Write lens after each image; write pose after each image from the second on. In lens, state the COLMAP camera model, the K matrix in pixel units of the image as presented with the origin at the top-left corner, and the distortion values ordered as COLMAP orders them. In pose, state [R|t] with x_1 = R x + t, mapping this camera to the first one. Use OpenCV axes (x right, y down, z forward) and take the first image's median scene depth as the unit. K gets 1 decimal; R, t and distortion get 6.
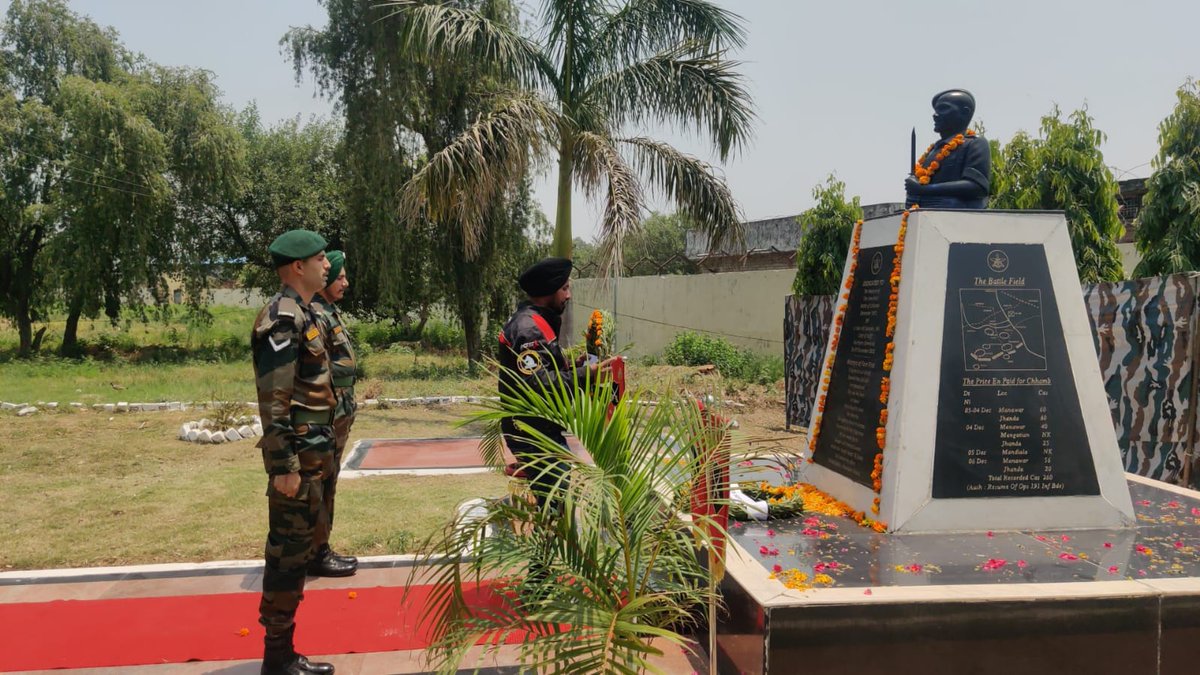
lens RADIAL K [[916.1, 0, 597.1], [0, 916.1, 342.2], [0, 0, 1]] dist [0.032972, -0.001442]
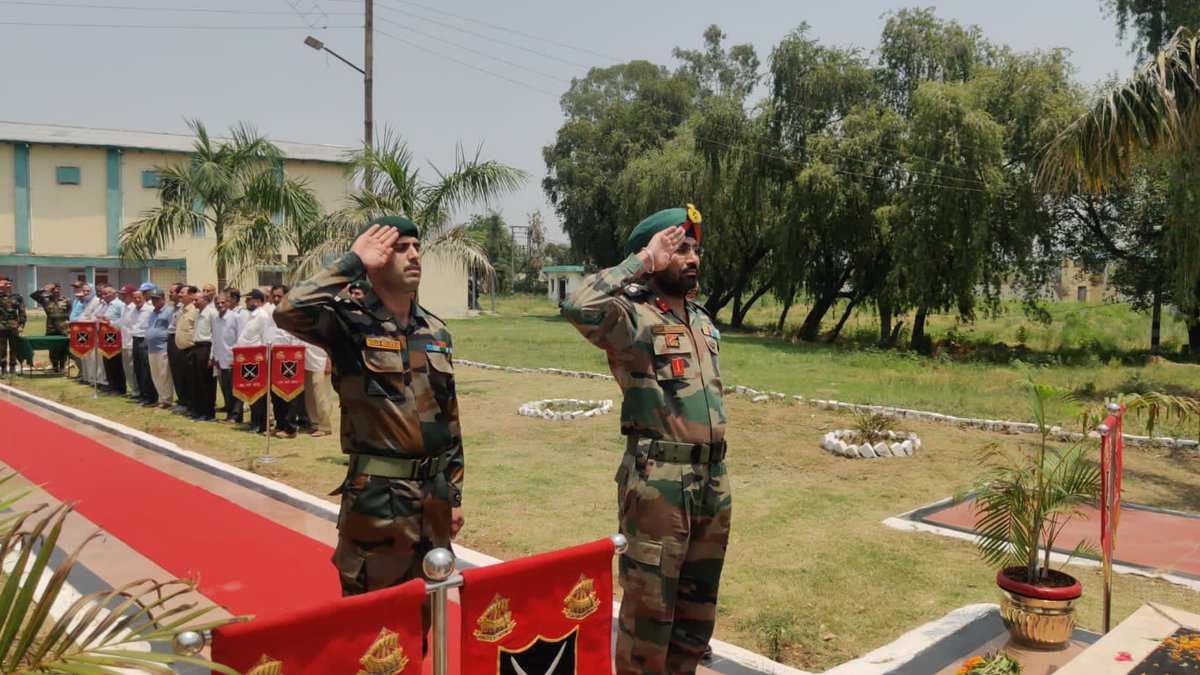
lens RADIAL K [[916.1, 0, 597.1], [0, 916.1, 342.2], [0, 0, 1]] dist [0.032972, -0.001442]
pose [[0.598003, 0.056021, -0.799534, 0.056740], [-0.052553, 0.998148, 0.030630, -0.006717], [0.799769, 0.023701, 0.599840, 0.088299]]
